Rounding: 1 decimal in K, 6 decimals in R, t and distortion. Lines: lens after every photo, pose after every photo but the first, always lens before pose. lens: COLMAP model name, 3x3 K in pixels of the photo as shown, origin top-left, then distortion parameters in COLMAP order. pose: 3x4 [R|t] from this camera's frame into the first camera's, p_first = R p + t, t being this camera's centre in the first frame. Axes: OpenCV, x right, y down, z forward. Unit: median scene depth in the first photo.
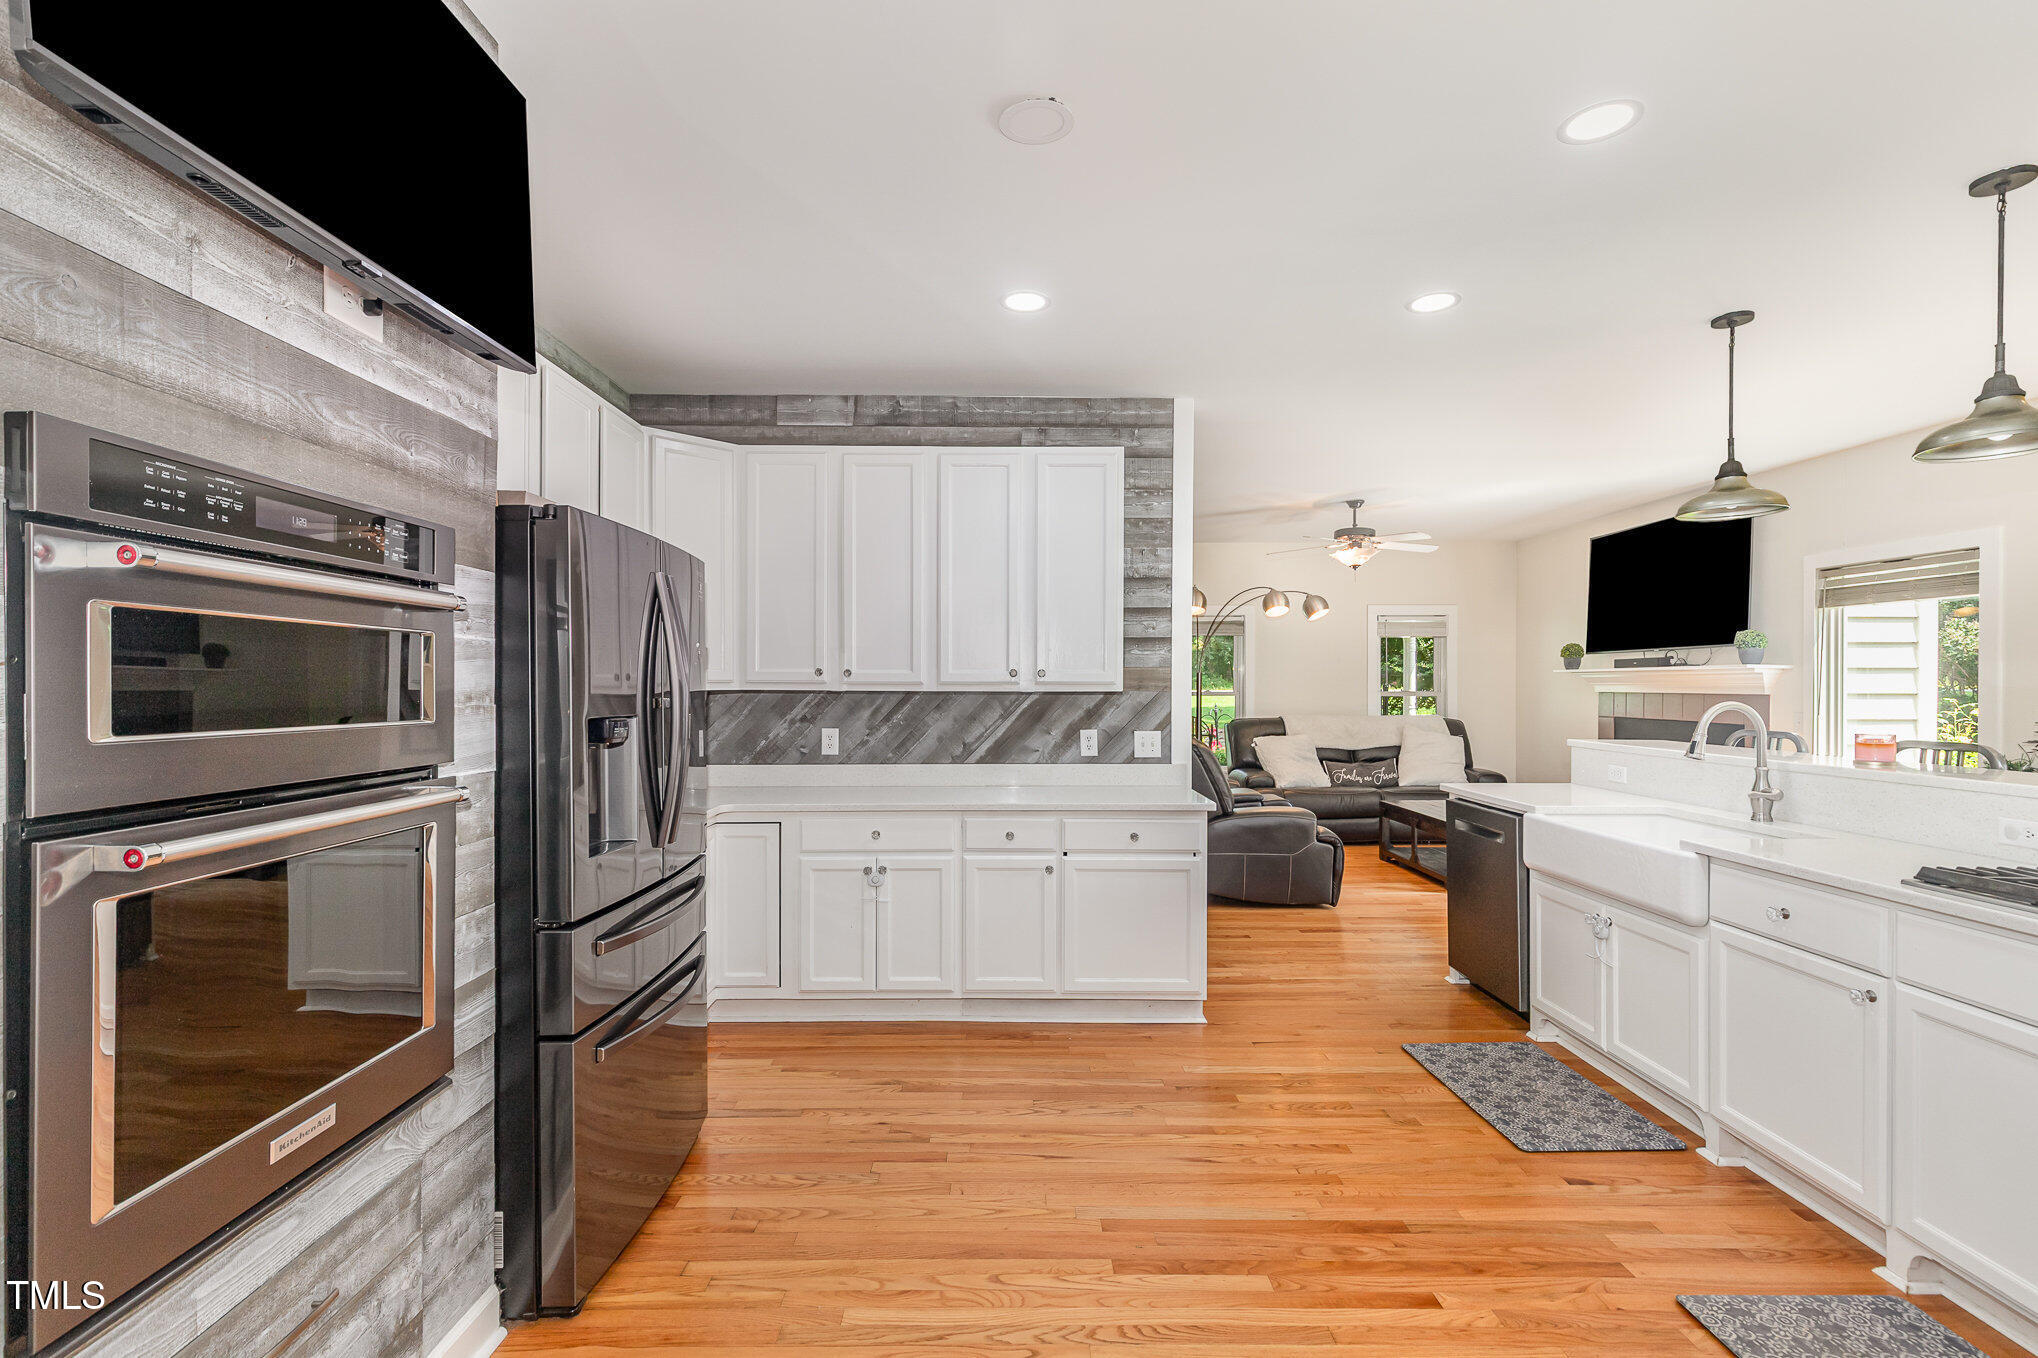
lens RADIAL K [[921.0, 0, 1007.6], [0, 921.0, 689.0], [0, 0, 1]] dist [0.007370, -0.002936]
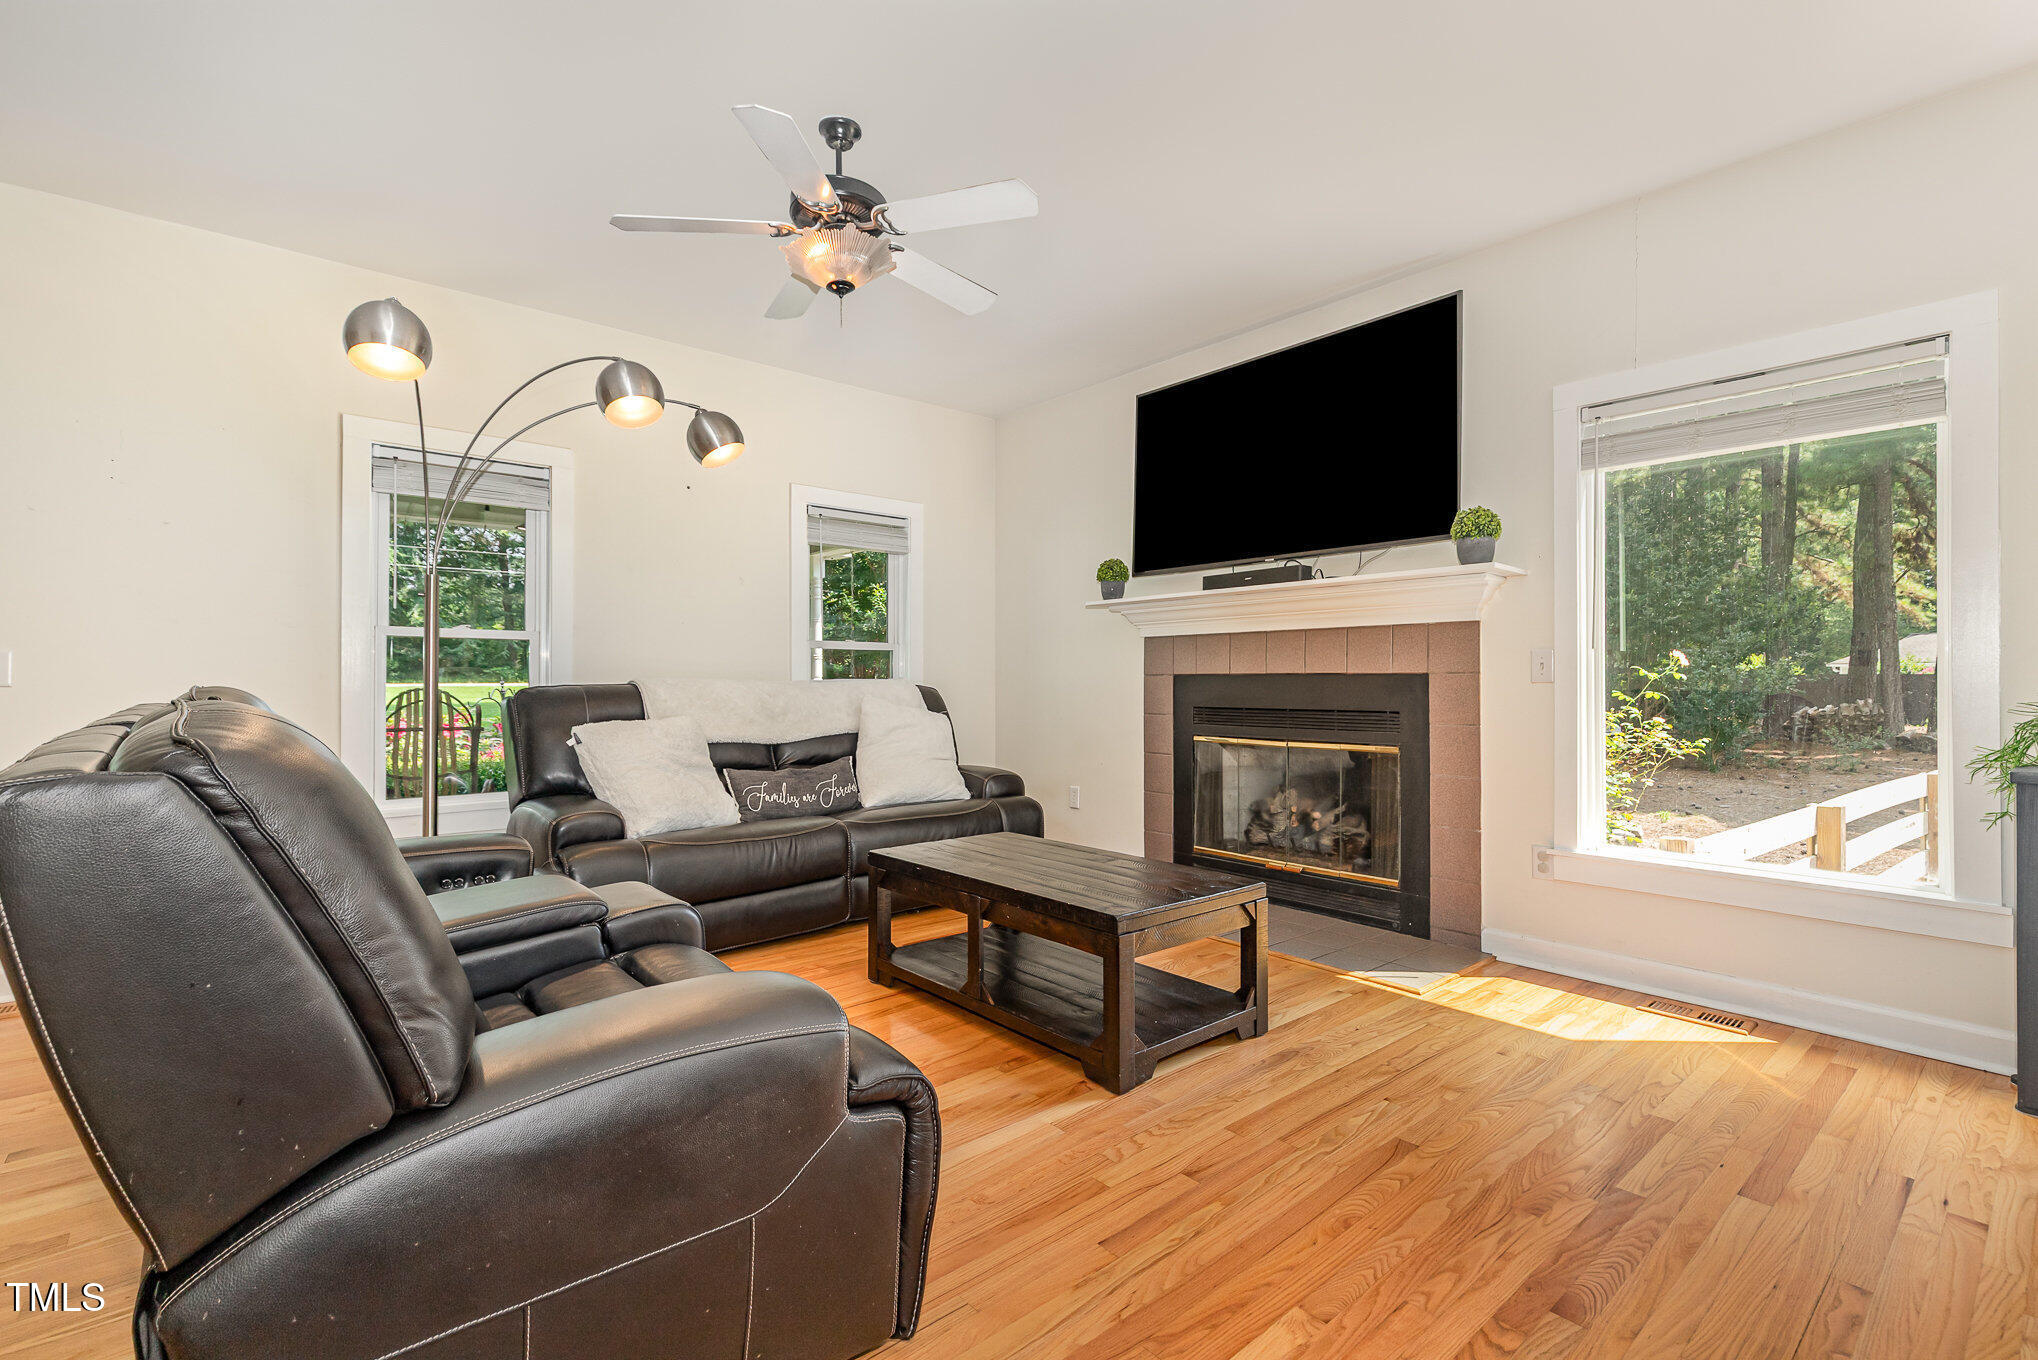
lens RADIAL K [[921.0, 0, 1014.1], [0, 921.0, 682.5], [0, 0, 1]] dist [0.007370, -0.002936]
pose [[0.754682, -0.001119, 0.656090, 0.266116], [0.003300, 0.999992, -0.002091, 0.064577], [-0.656083, 0.003743, 0.754680, 1.020235]]
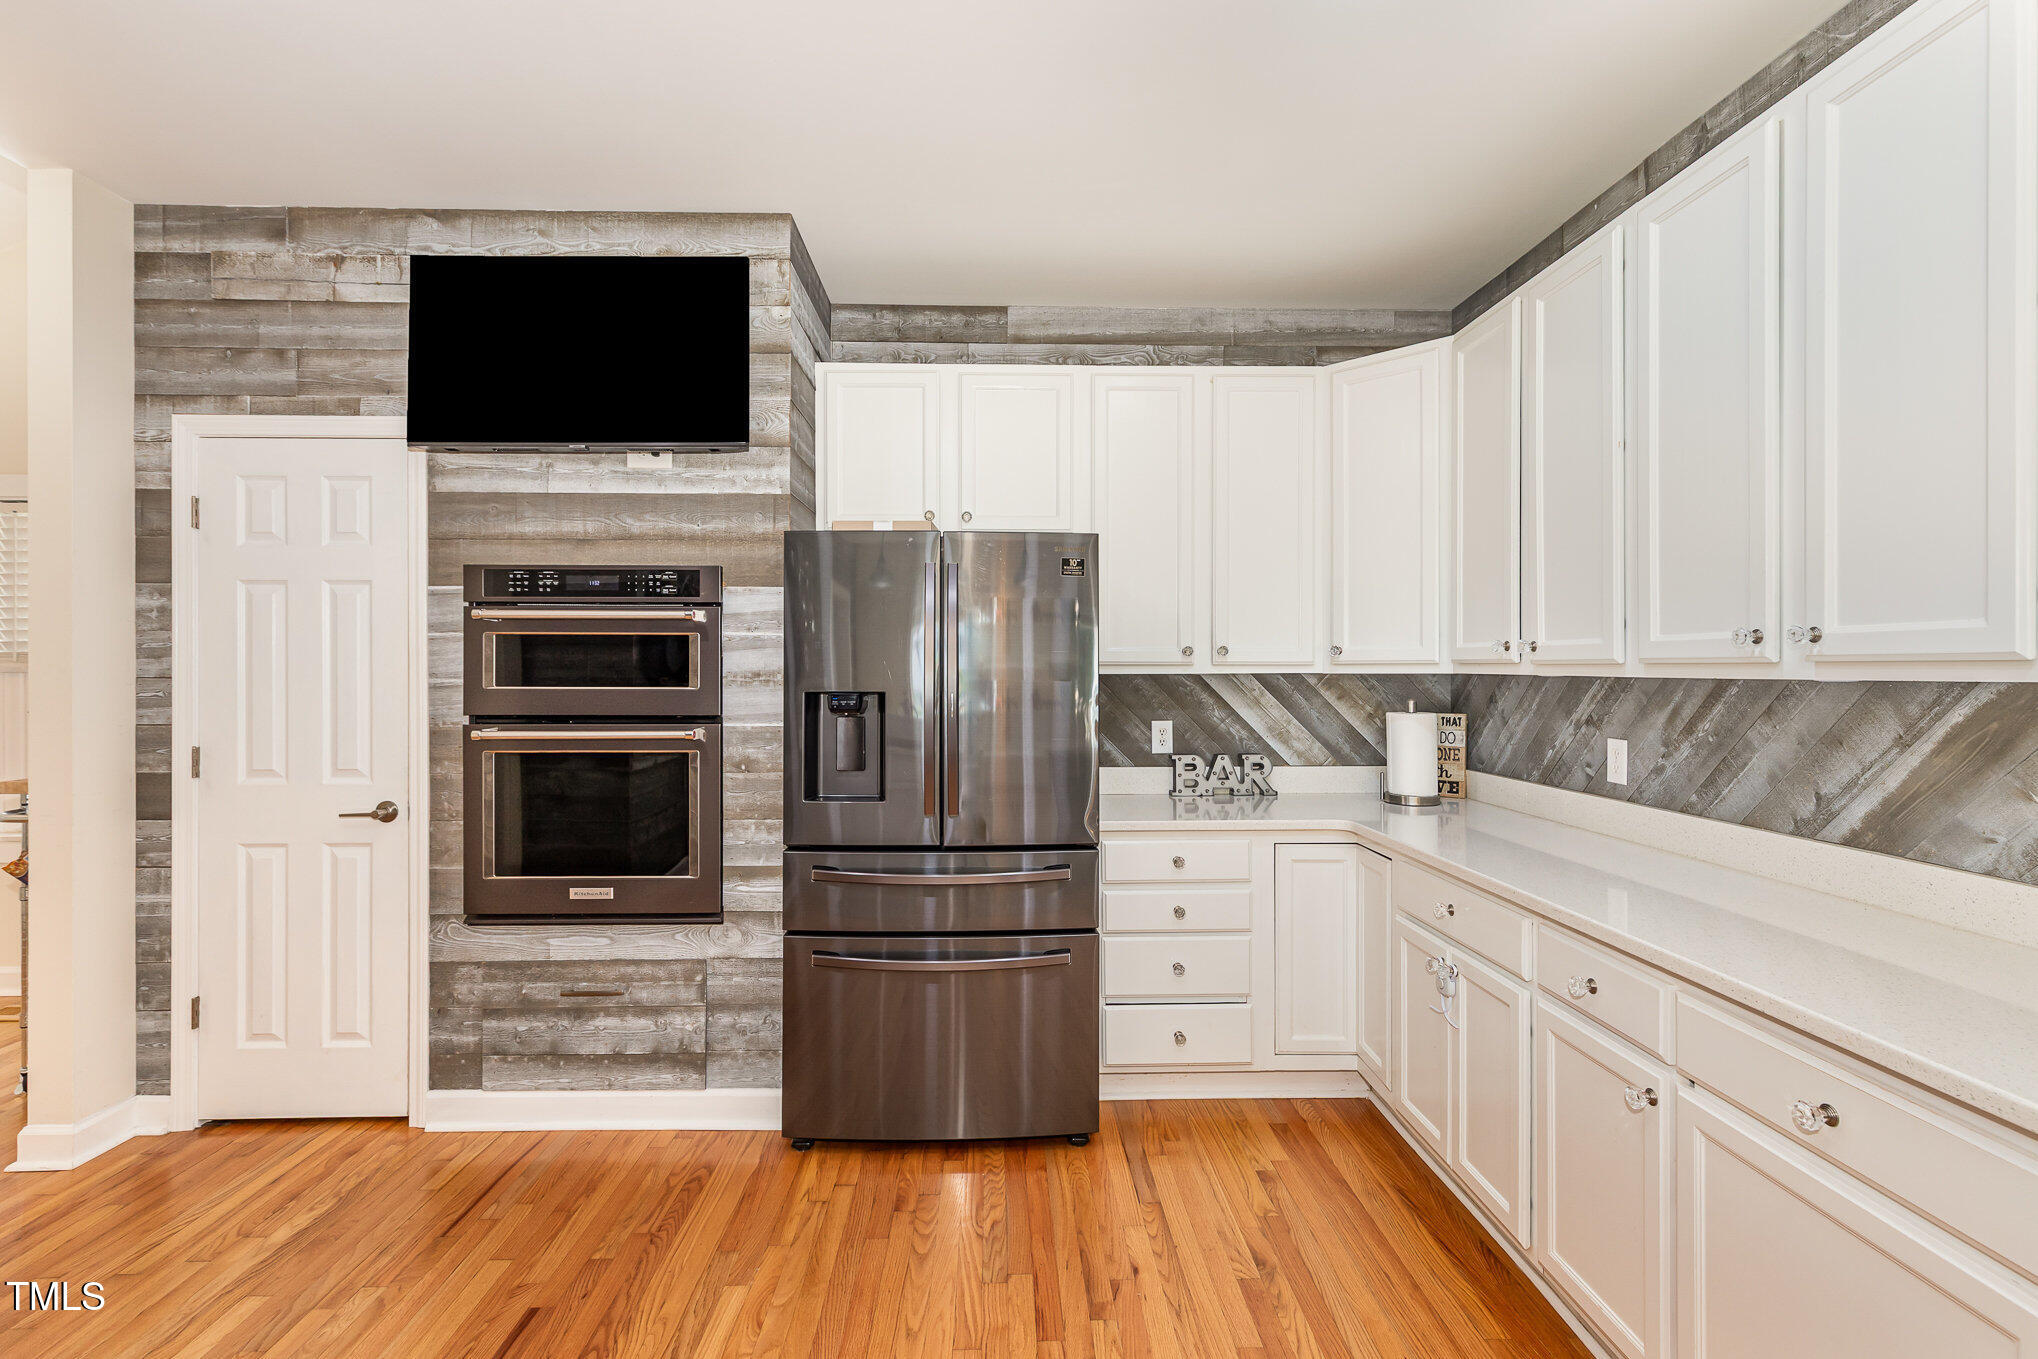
lens RADIAL K [[921.0, 0, 1010.2], [0, 921.0, 668.0], [0, 0, 1]] dist [0.007370, -0.002936]
pose [[0.026561, -0.002677, -0.999644, 0.396660], [-0.005631, 0.999980, -0.002827, 0.000225], [0.999631, 0.005704, 0.026546, 0.593599]]
